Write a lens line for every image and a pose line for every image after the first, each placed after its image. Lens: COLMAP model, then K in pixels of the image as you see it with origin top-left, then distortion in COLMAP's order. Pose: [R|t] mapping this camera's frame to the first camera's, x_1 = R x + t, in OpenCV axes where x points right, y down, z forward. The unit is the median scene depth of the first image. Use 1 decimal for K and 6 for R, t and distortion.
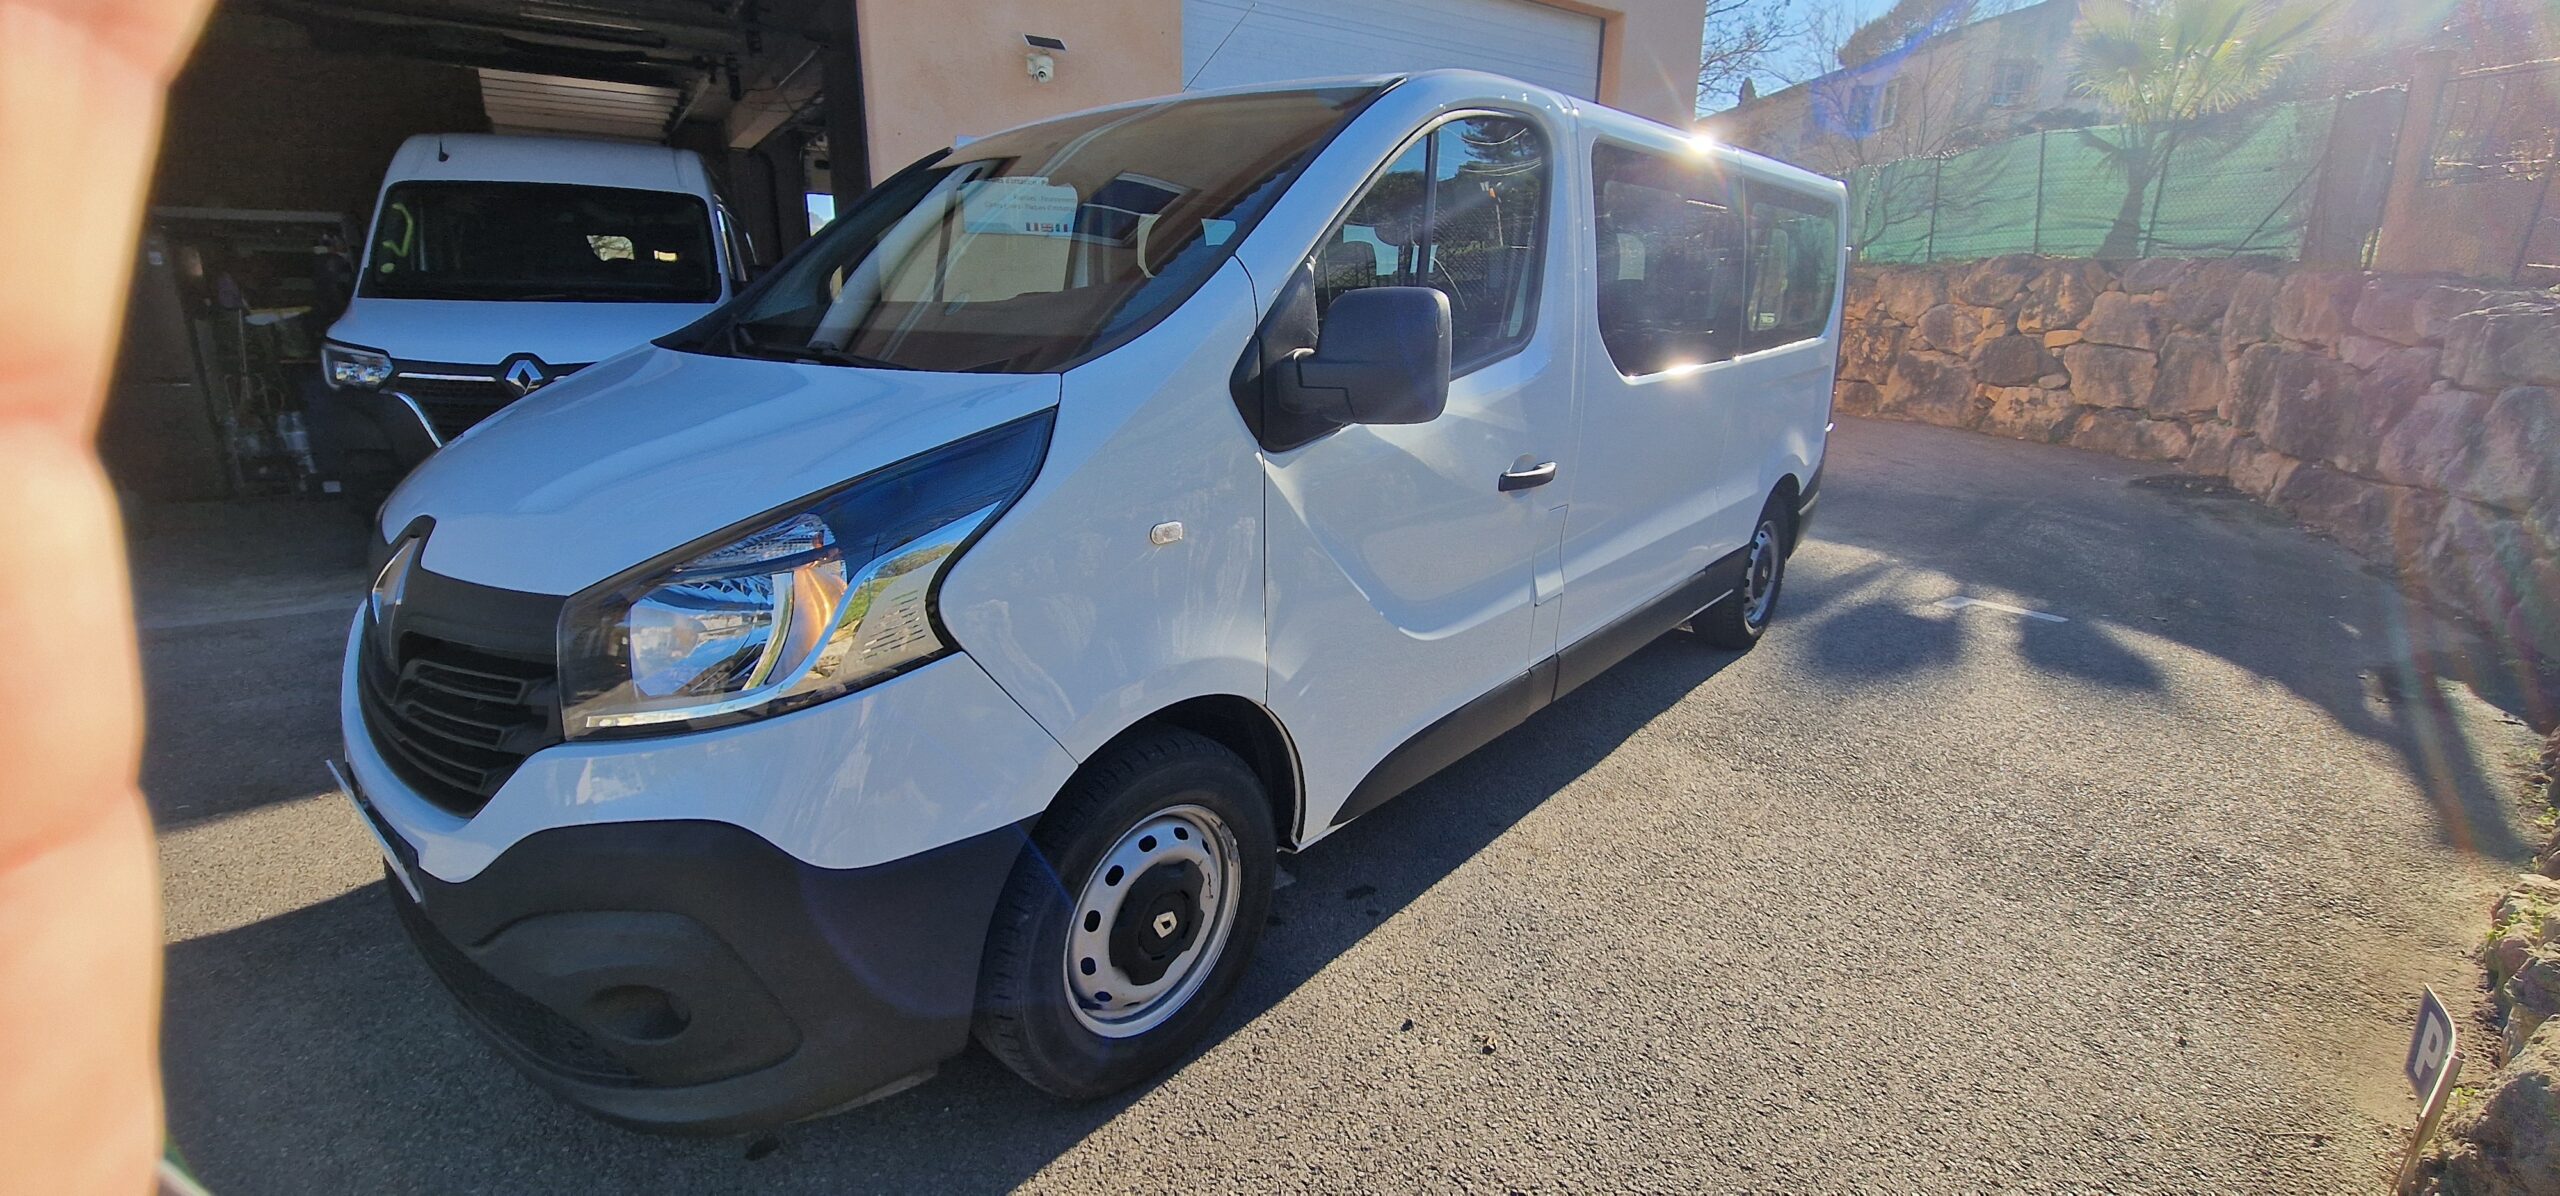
lens RADIAL K [[1059.1, 0, 1265.2], [0, 1059.1, 604.4], [0, 0, 1]] dist [0.004323, -0.003108]
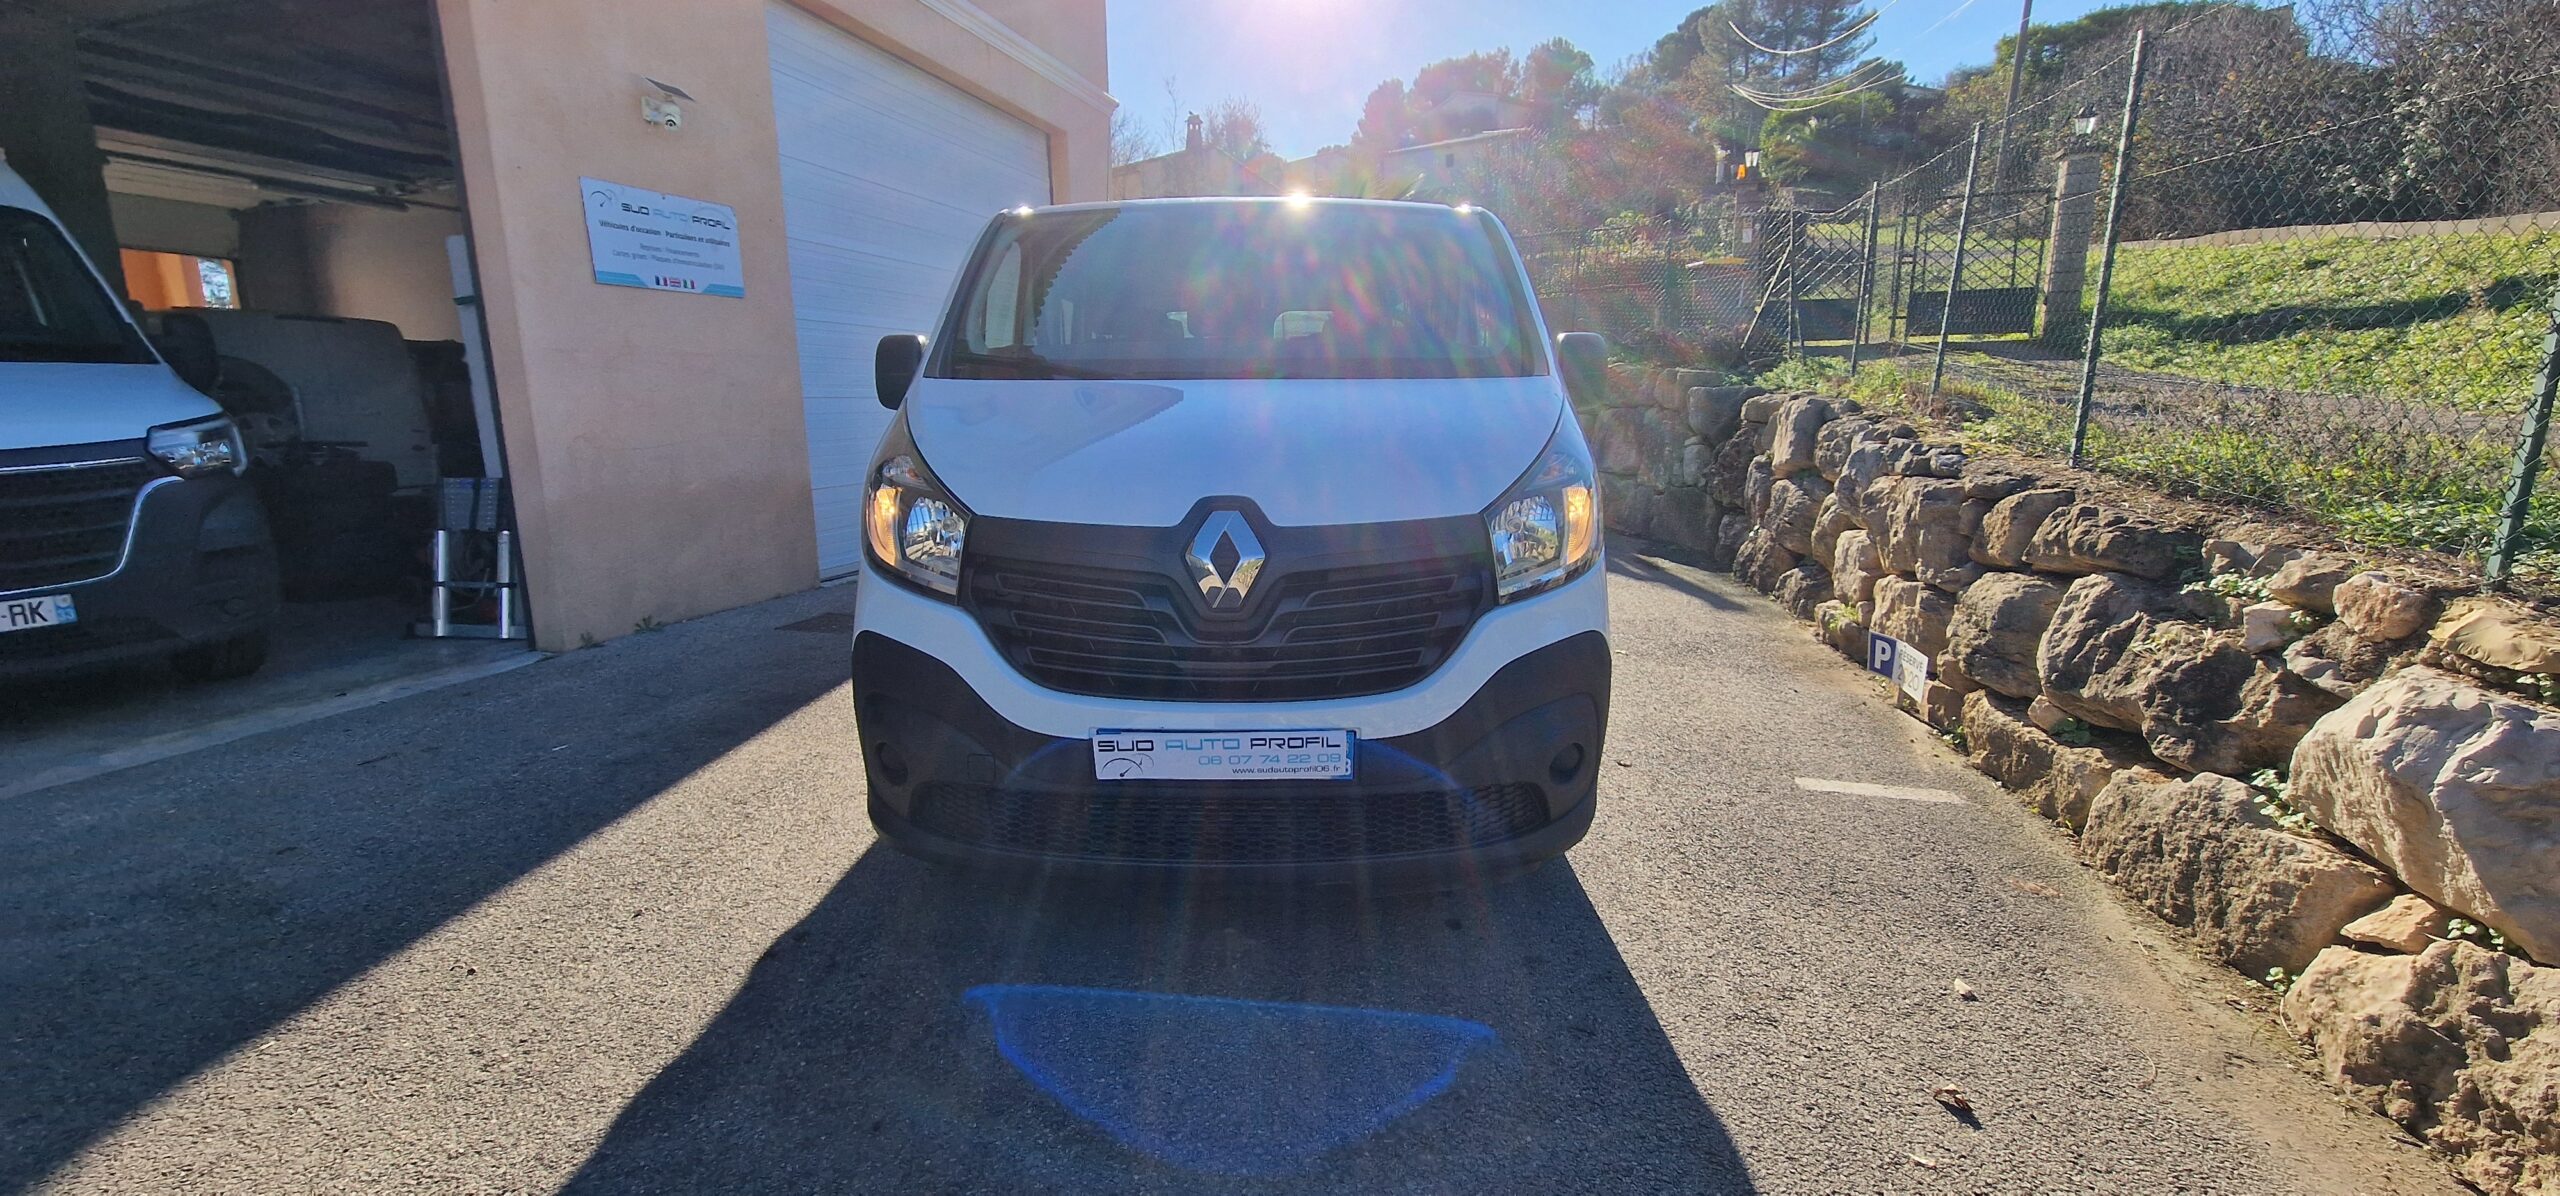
lens RADIAL K [[1059.1, 0, 1263.1], [0, 1059.1, 607.0], [0, 0, 1]] dist [0.004323, -0.003108]
pose [[0.751881, -0.144294, 0.643315, -0.643980], [0.188662, 0.982042, -0.000231, 0.022960], [-0.631729, 0.121543, 0.765601, 0.012825]]
